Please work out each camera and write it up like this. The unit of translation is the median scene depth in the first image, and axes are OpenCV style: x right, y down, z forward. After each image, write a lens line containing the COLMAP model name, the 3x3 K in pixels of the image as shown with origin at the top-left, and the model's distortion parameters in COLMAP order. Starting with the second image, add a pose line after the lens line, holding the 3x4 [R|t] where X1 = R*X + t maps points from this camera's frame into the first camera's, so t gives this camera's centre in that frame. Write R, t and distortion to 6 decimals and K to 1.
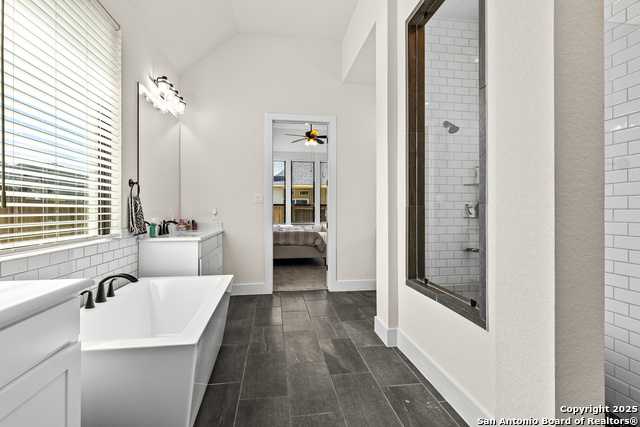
lens RADIAL K [[300.1, 0, 323.4], [0, 300.1, 213.7], [0, 0, 1]] dist [0.000322, -0.000065]
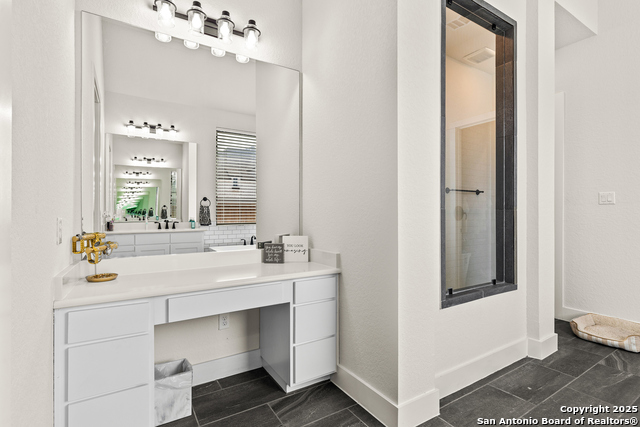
lens RADIAL K [[300.1, 0, 323.4], [0, 300.1, 213.7], [0, 0, 1]] dist [0.000322, -0.000065]
pose [[-0.385954, 0.003212, 0.922512, -0.433126], [0.005608, 0.999984, -0.001136, -0.018598], [-0.922501, 0.004735, -0.385966, 2.053119]]
